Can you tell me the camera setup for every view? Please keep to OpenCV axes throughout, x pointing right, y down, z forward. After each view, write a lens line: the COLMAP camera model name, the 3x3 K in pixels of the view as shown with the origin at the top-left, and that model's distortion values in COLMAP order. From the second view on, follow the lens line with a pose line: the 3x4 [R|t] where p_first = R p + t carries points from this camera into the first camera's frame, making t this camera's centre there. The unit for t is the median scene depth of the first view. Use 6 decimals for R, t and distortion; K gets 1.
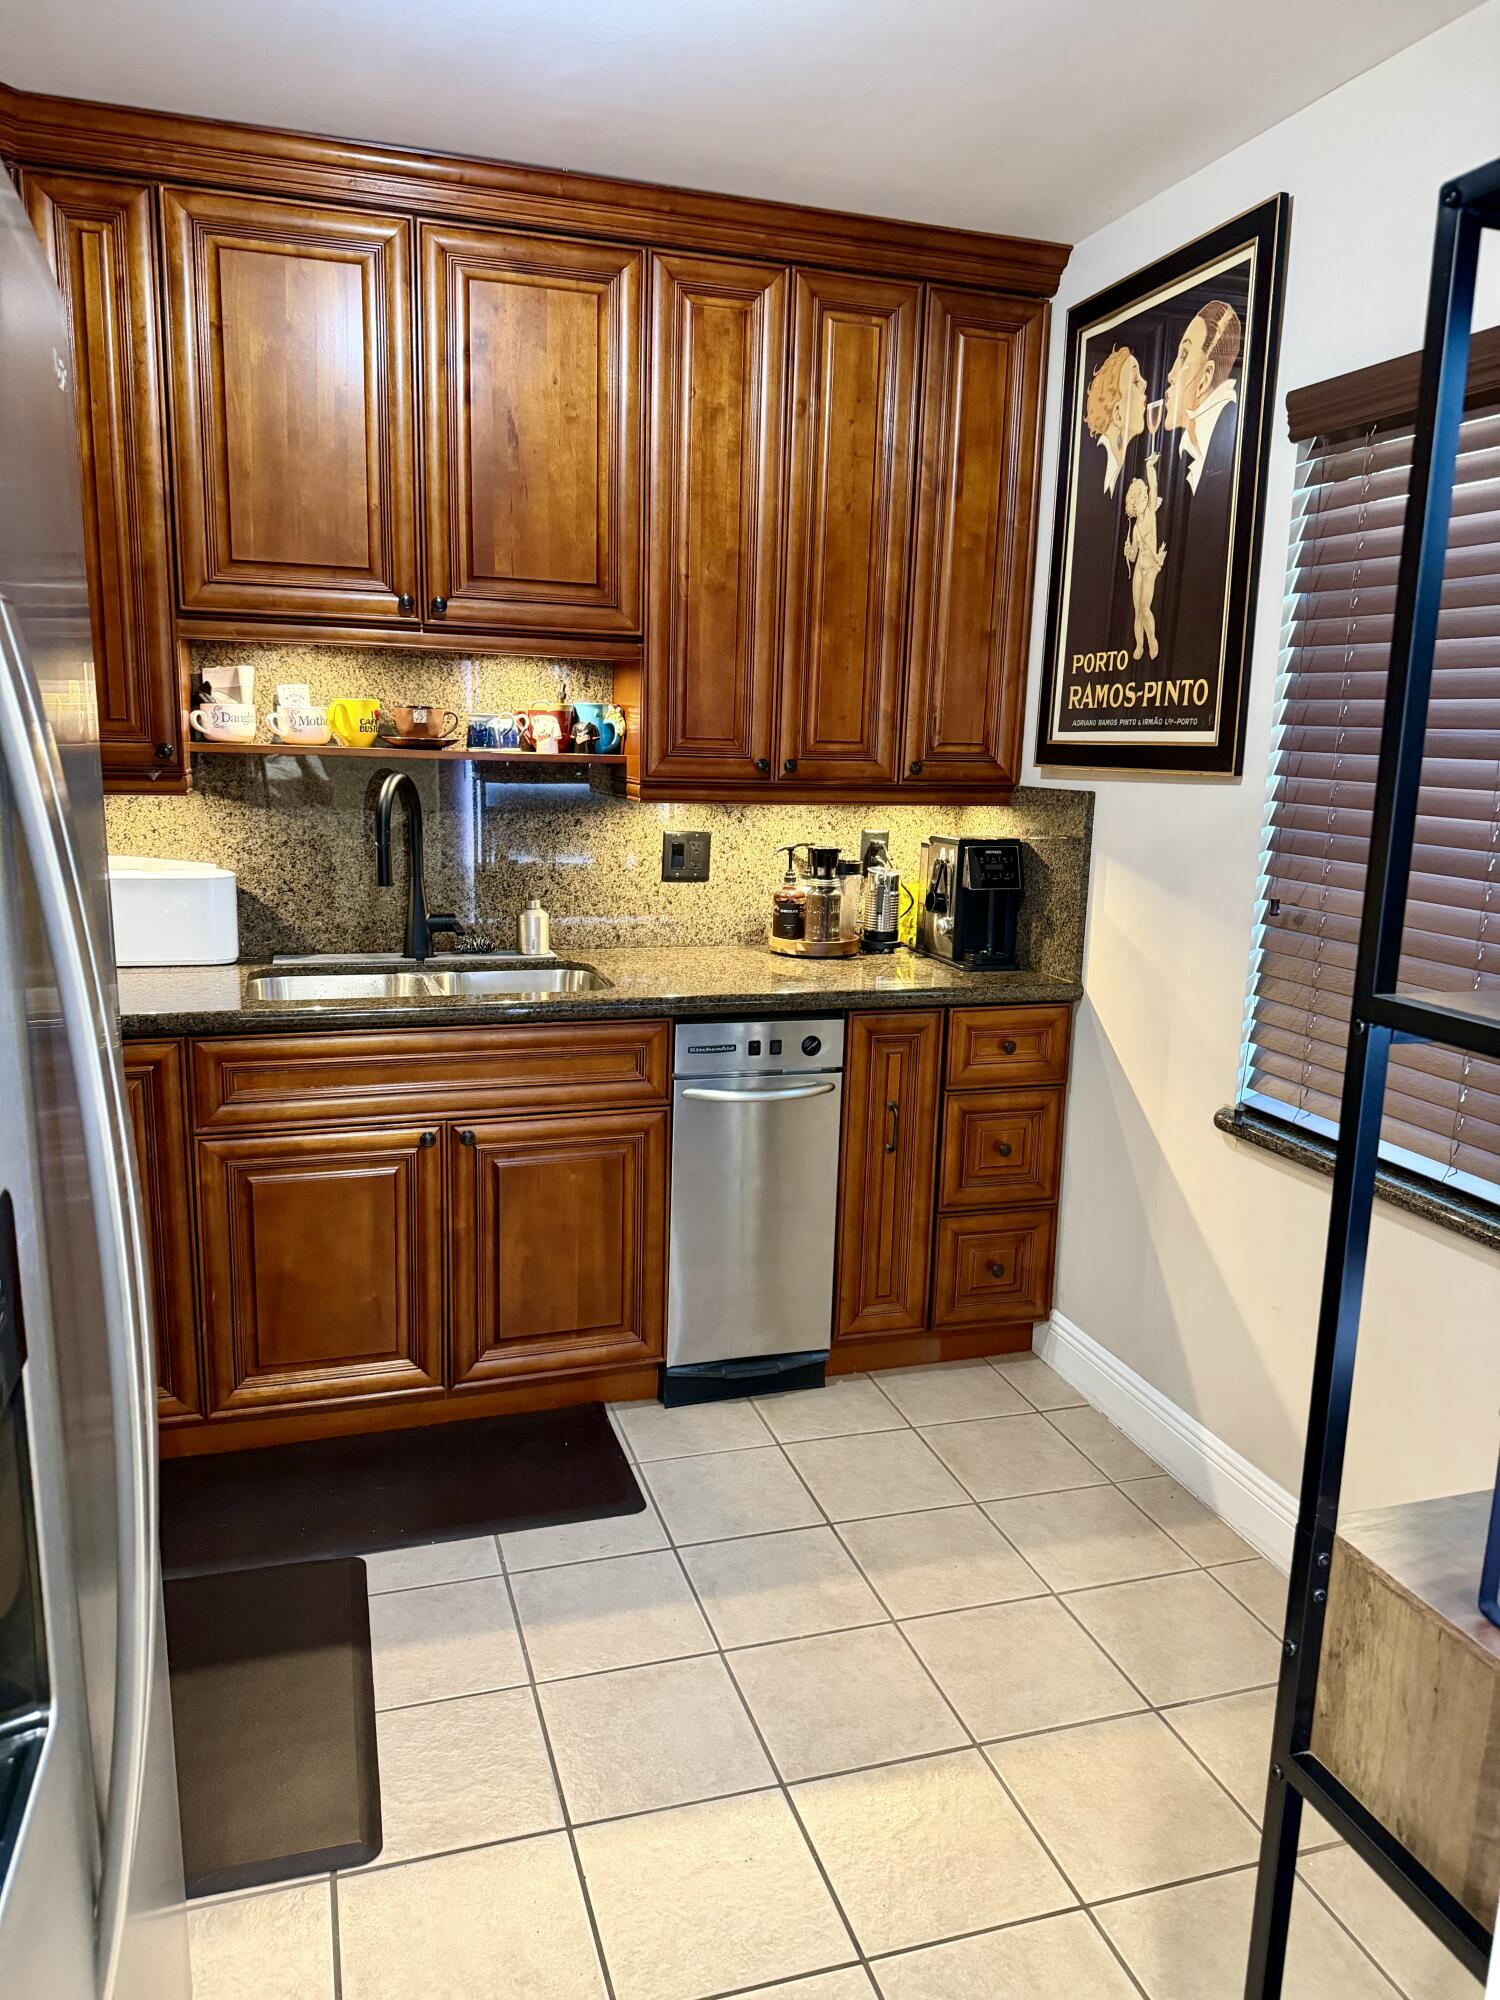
lens RADIAL K [[1406.0, 0, 765.1], [0, 1406.0, 1013.6], [0, 0, 1]] dist [0.056372, -0.072713]
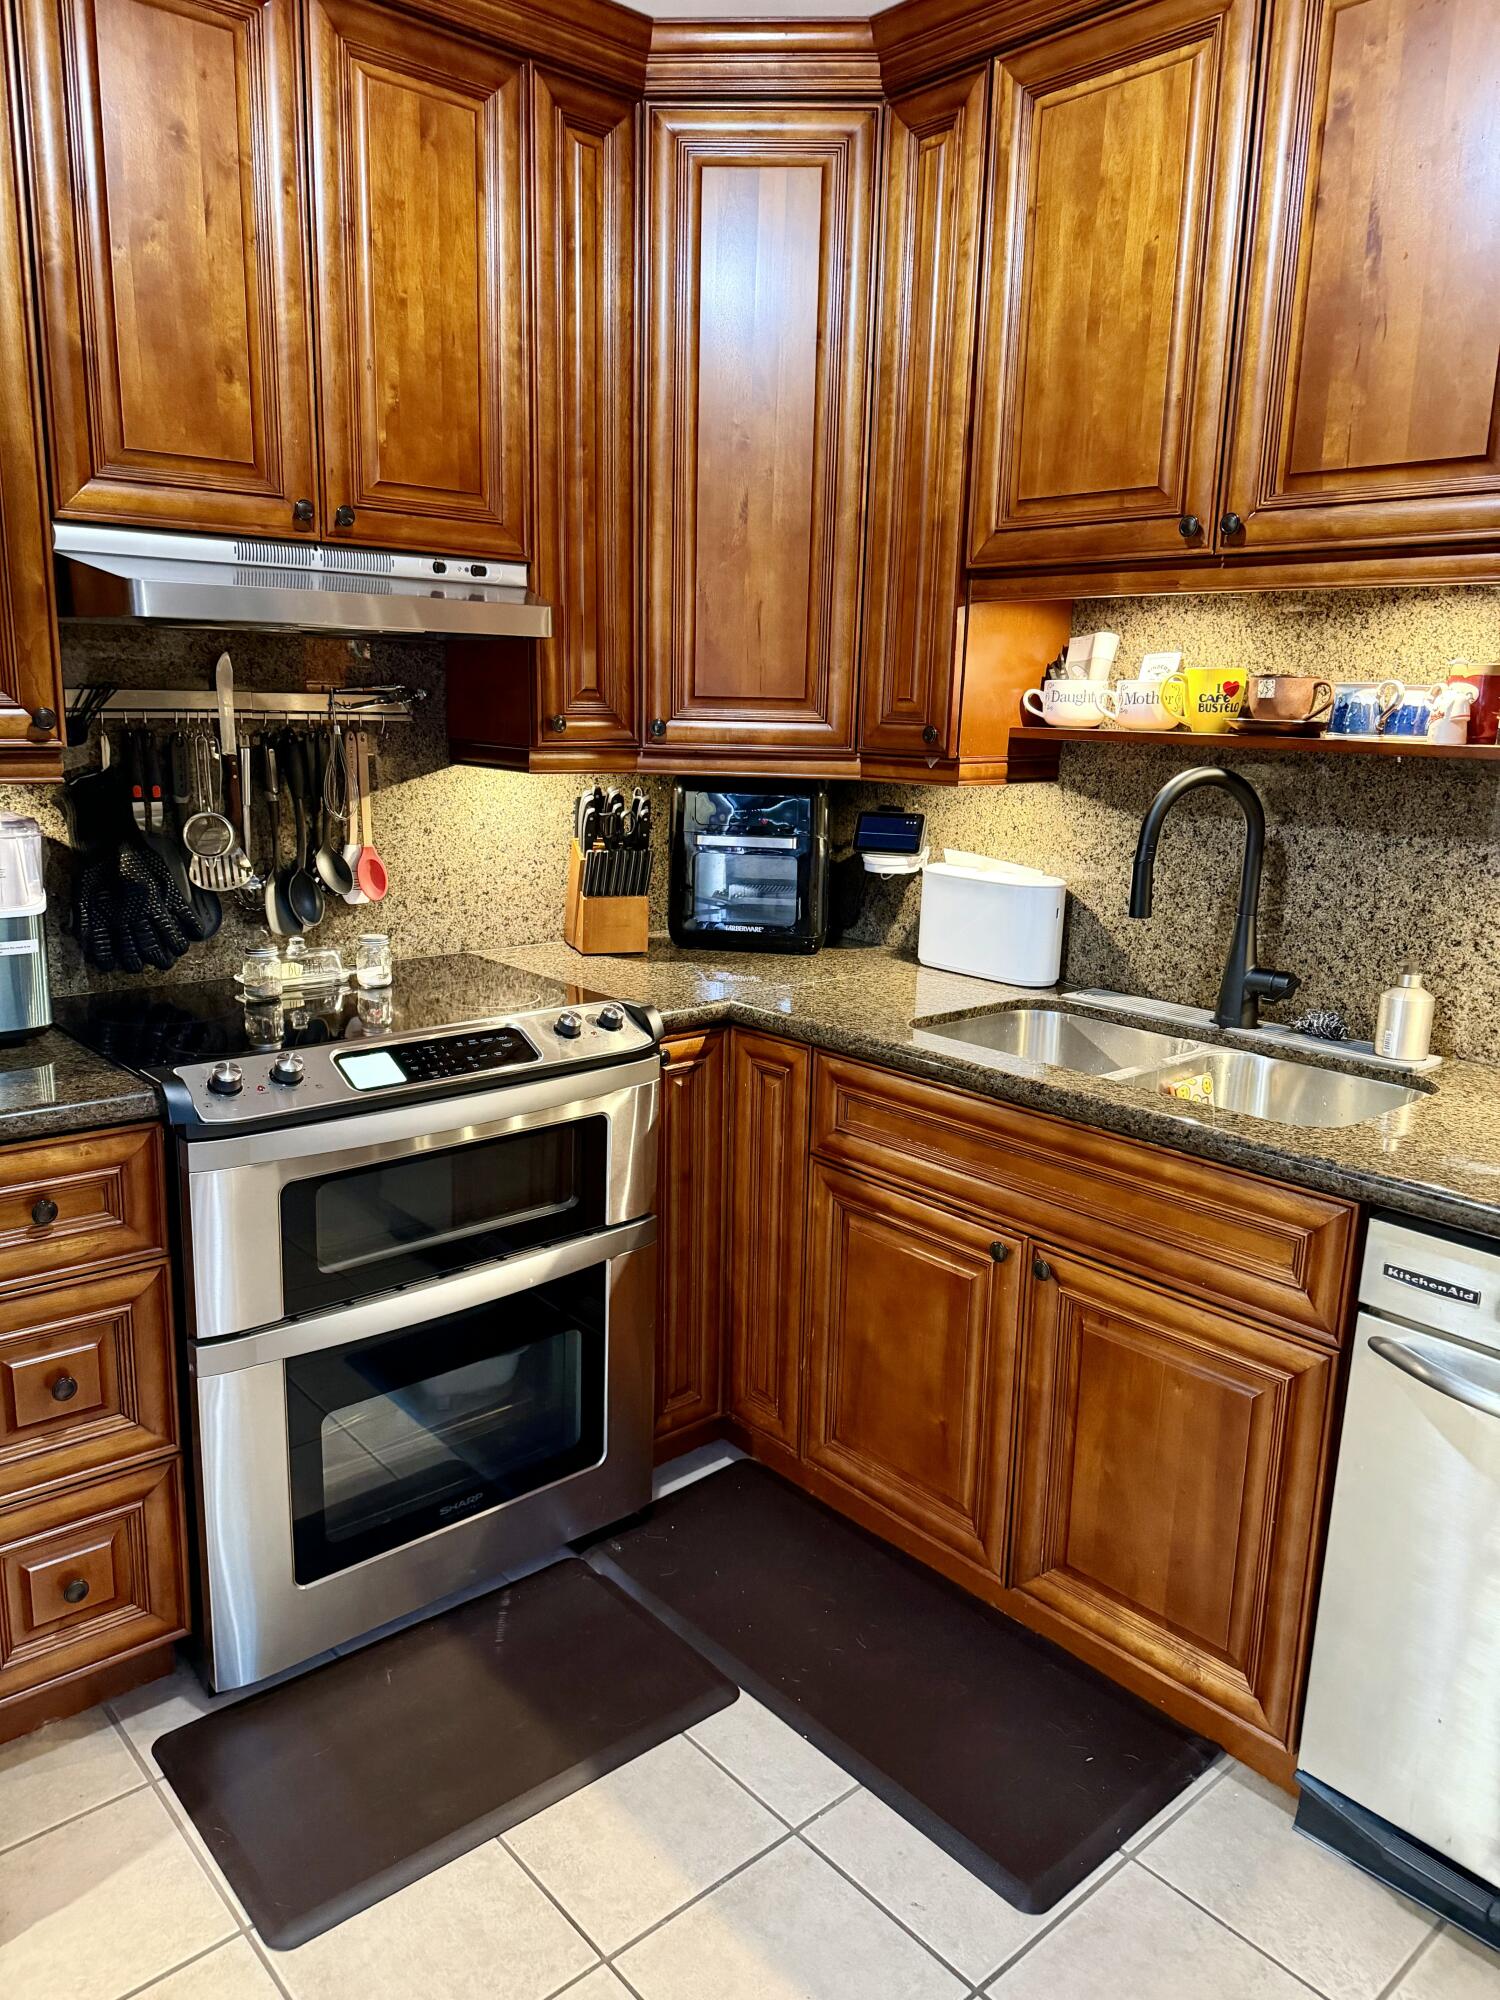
lens RADIAL K [[1406.0, 0, 736.7], [0, 1406.0, 1008.3], [0, 0, 1]] dist [0.056372, -0.072713]
pose [[0.382317, 0.184310, -0.905463, 0.314295], [-0.192793, 0.974250, 0.116908, -0.085011], [0.903695, 0.129871, 0.408006, 0.481000]]
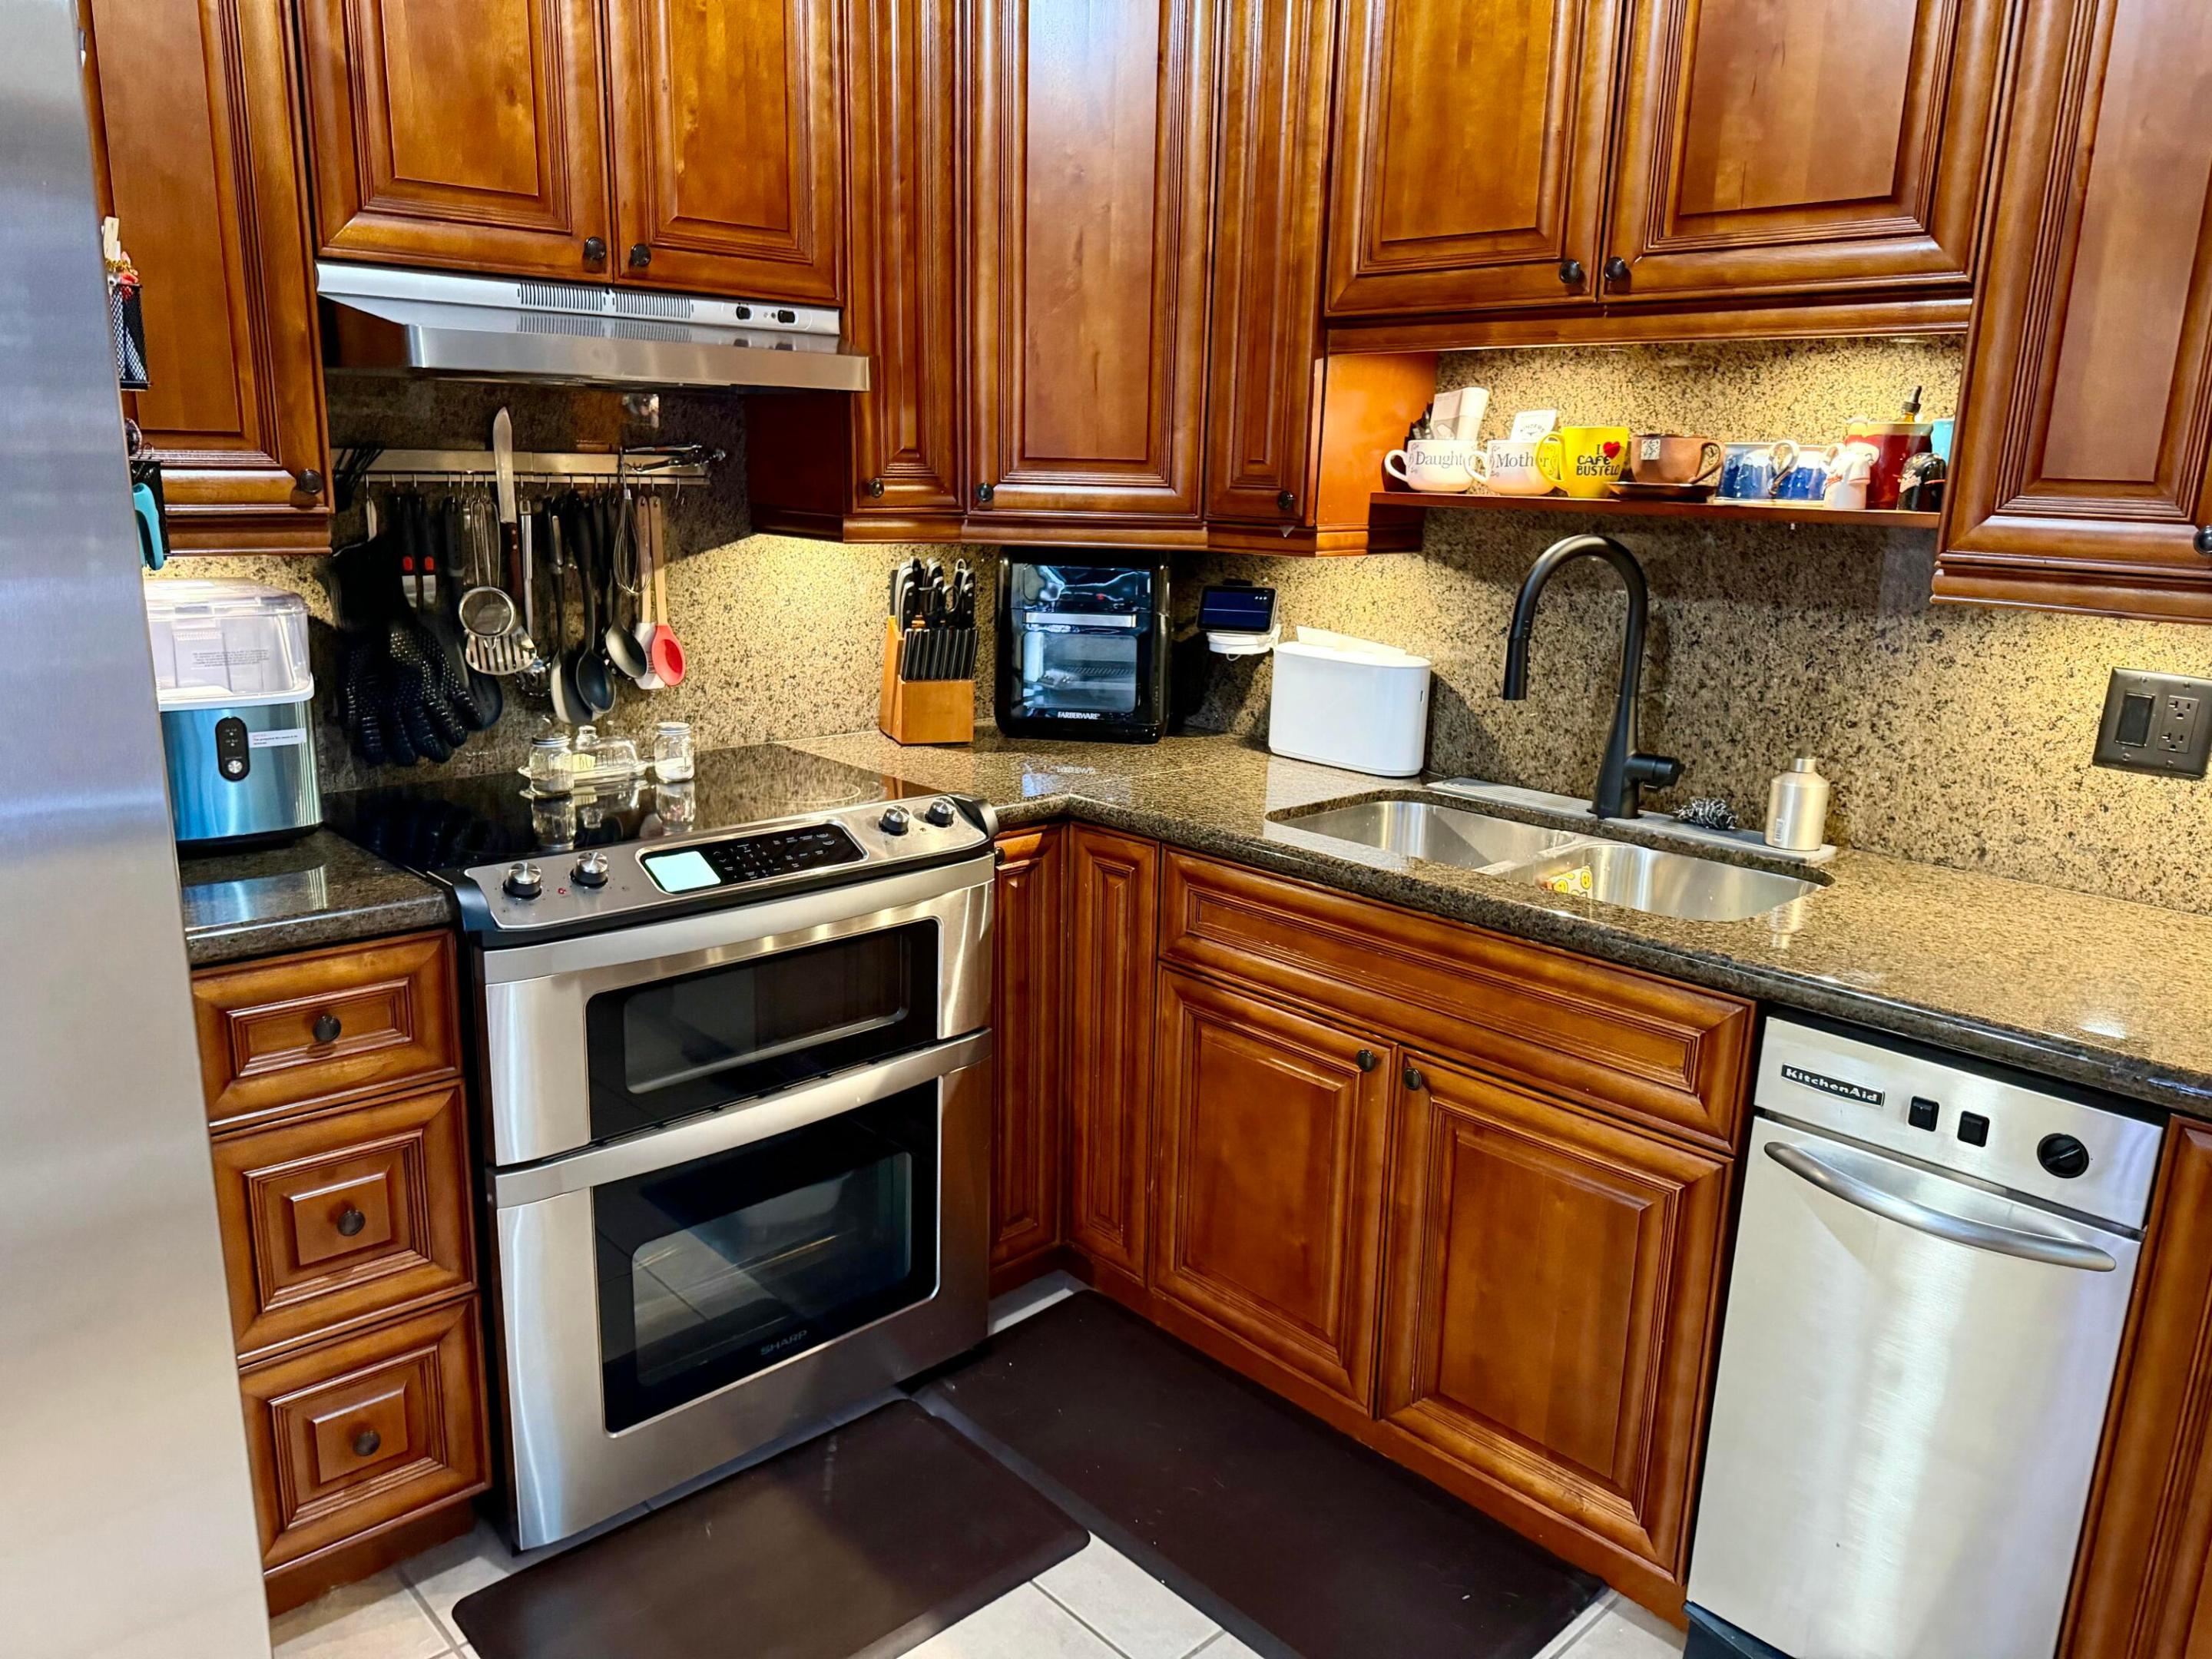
lens RADIAL K [[1555.0, 0, 1099.6], [0, 1555.0, 846.1], [0, 0, 1]] dist [0.056372, -0.072713]
pose [[0.416512, 0.202929, -0.886193, 0.316900], [-0.189487, 0.972739, 0.133688, -0.079602], [0.889164, 0.112240, 0.443610, 0.462635]]
